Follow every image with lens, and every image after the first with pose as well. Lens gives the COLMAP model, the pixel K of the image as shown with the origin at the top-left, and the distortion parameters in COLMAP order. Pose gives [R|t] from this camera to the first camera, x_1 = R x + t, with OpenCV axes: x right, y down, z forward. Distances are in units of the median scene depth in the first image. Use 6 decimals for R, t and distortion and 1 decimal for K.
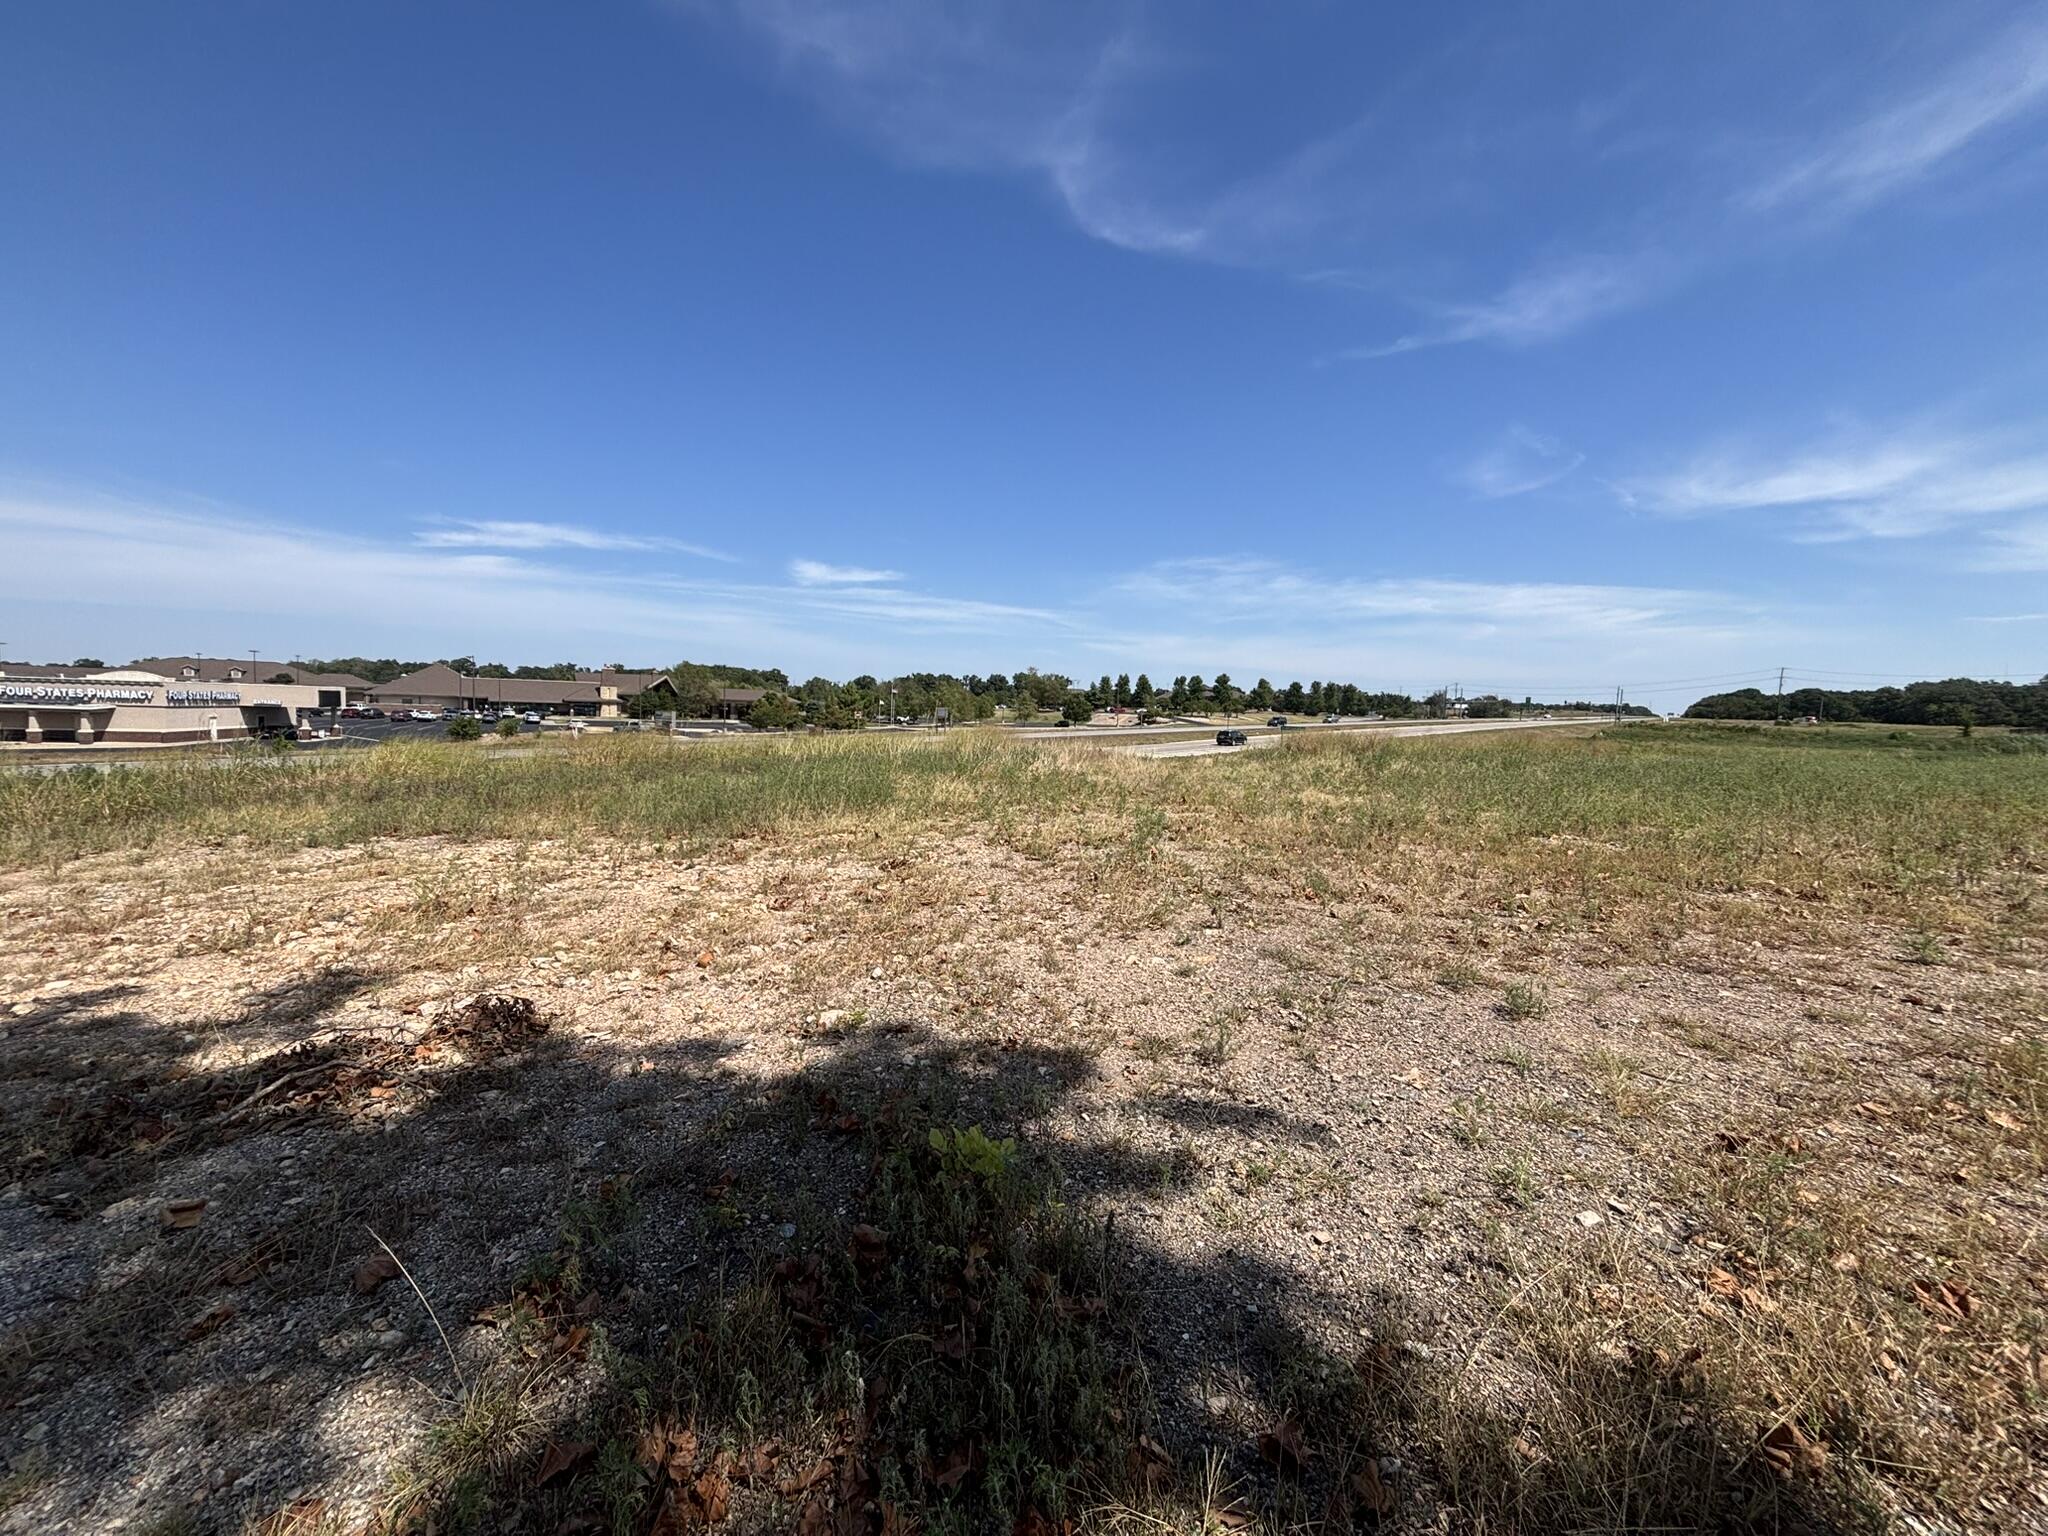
lens RADIAL K [[830.4, 0, 1020.4], [0, 830.4, 740.6], [0, 0, 1]] dist [0.004587, -0.000853]
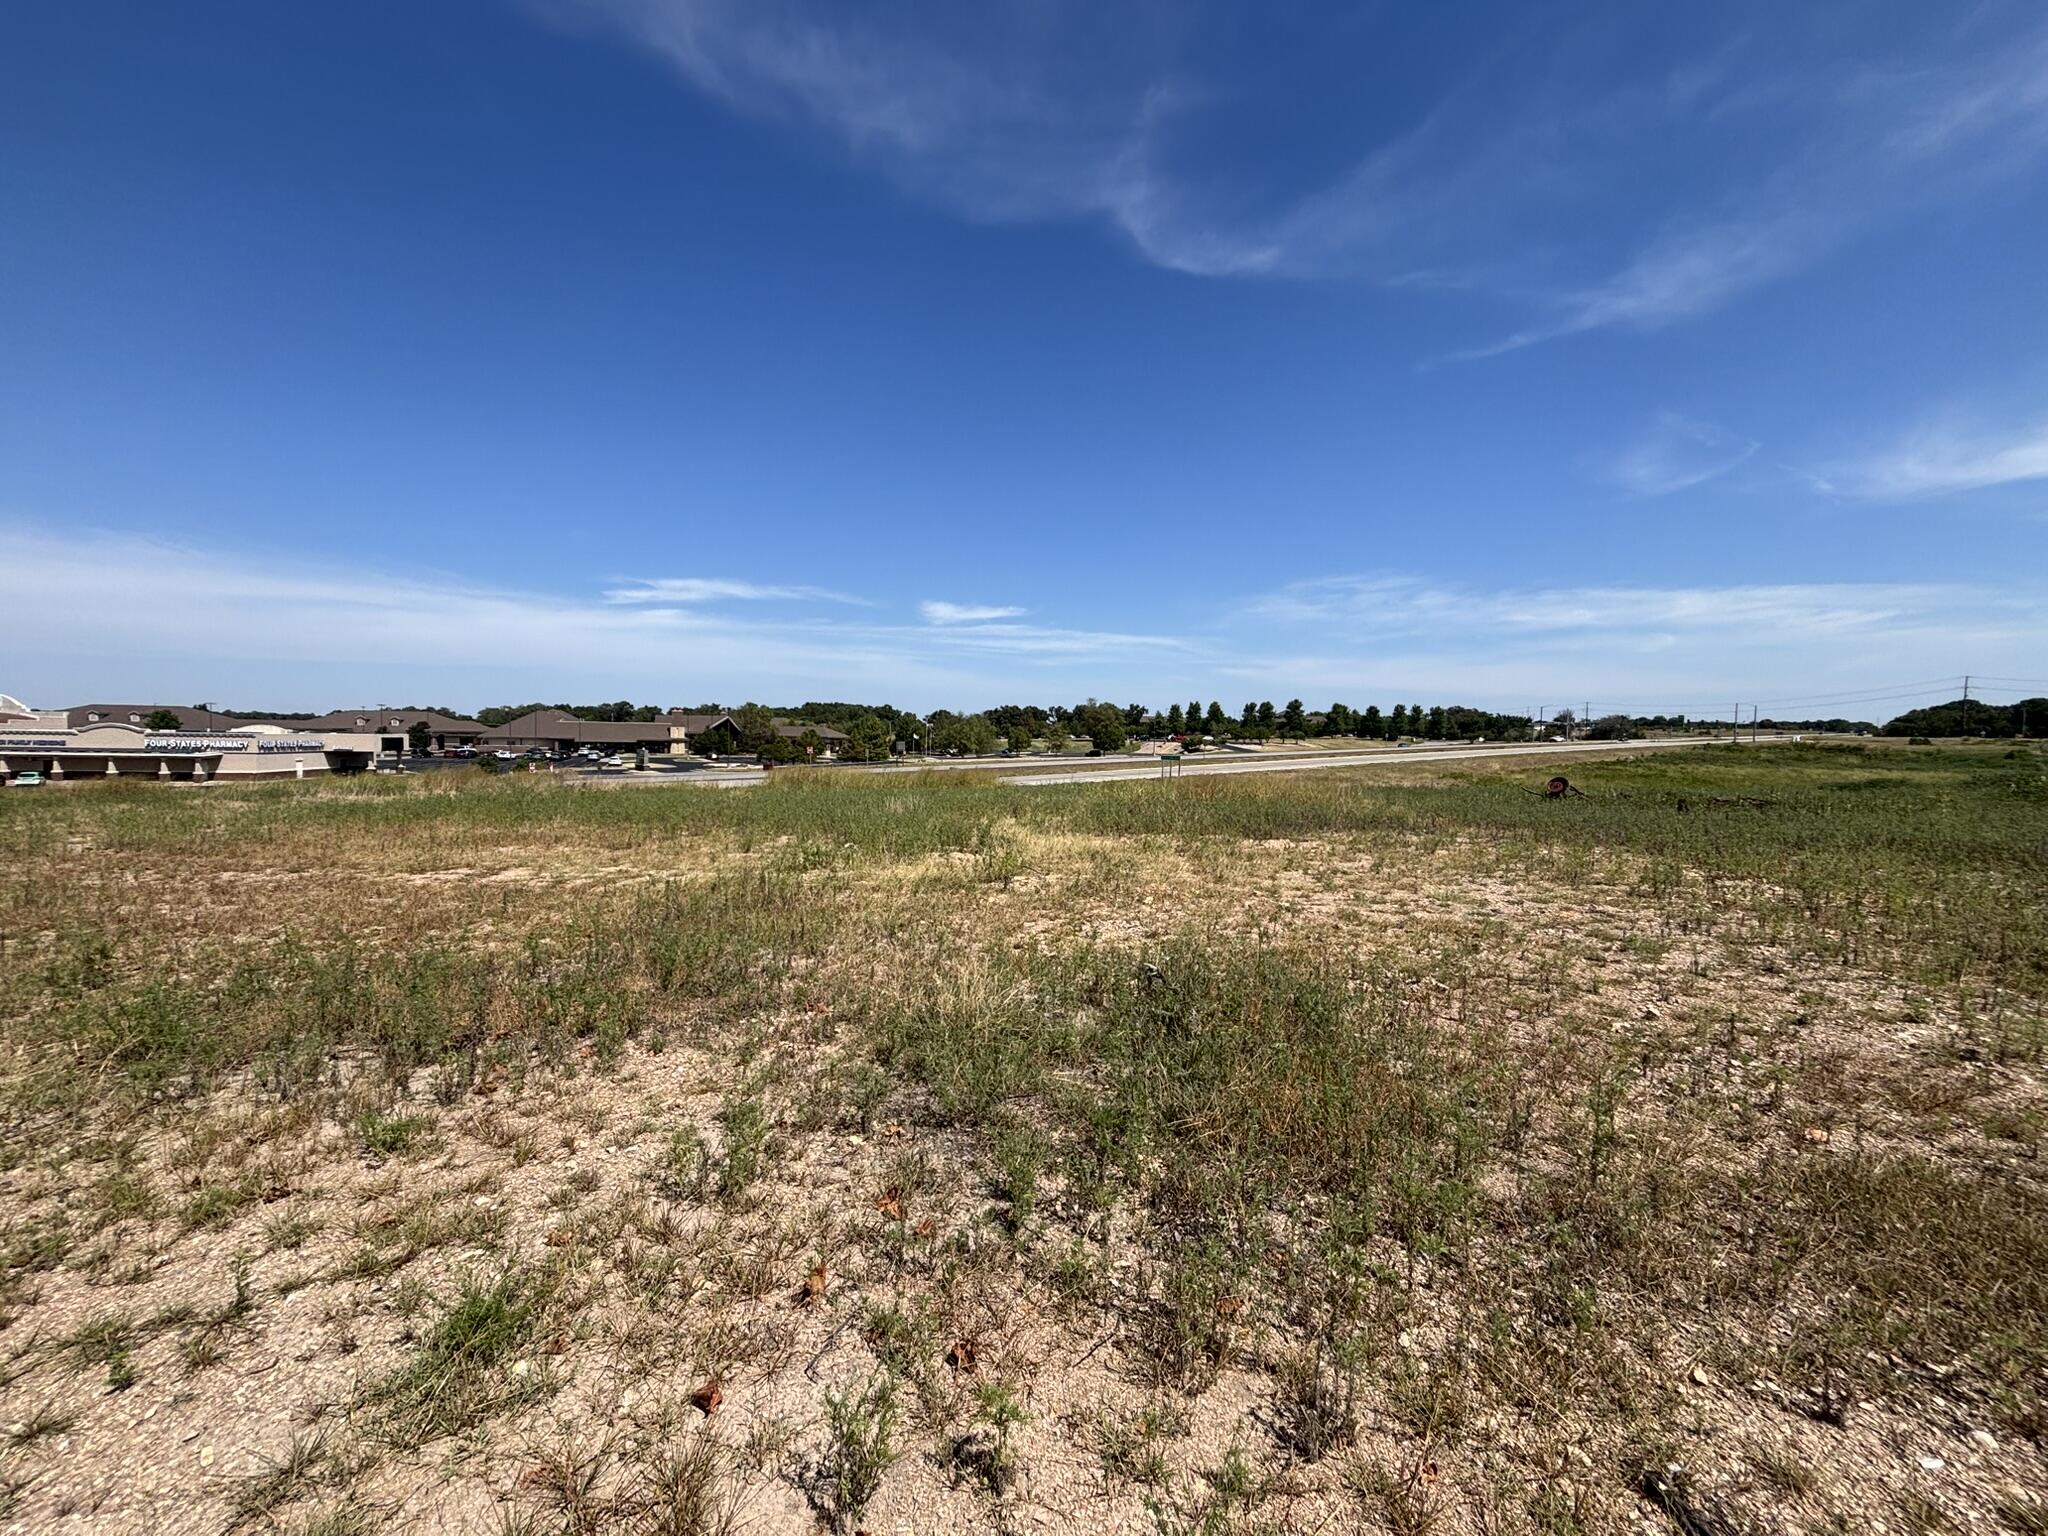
lens RADIAL K [[830.4, 0, 1038.4], [0, 830.4, 764.1], [0, 0, 1]] dist [0.004587, -0.000853]
pose [[0.983808, -0.012412, -0.178796, 0.115498], [0.011253, 0.999909, -0.007496, -0.000104], [0.178872, 0.005362, 0.983858, -0.016695]]
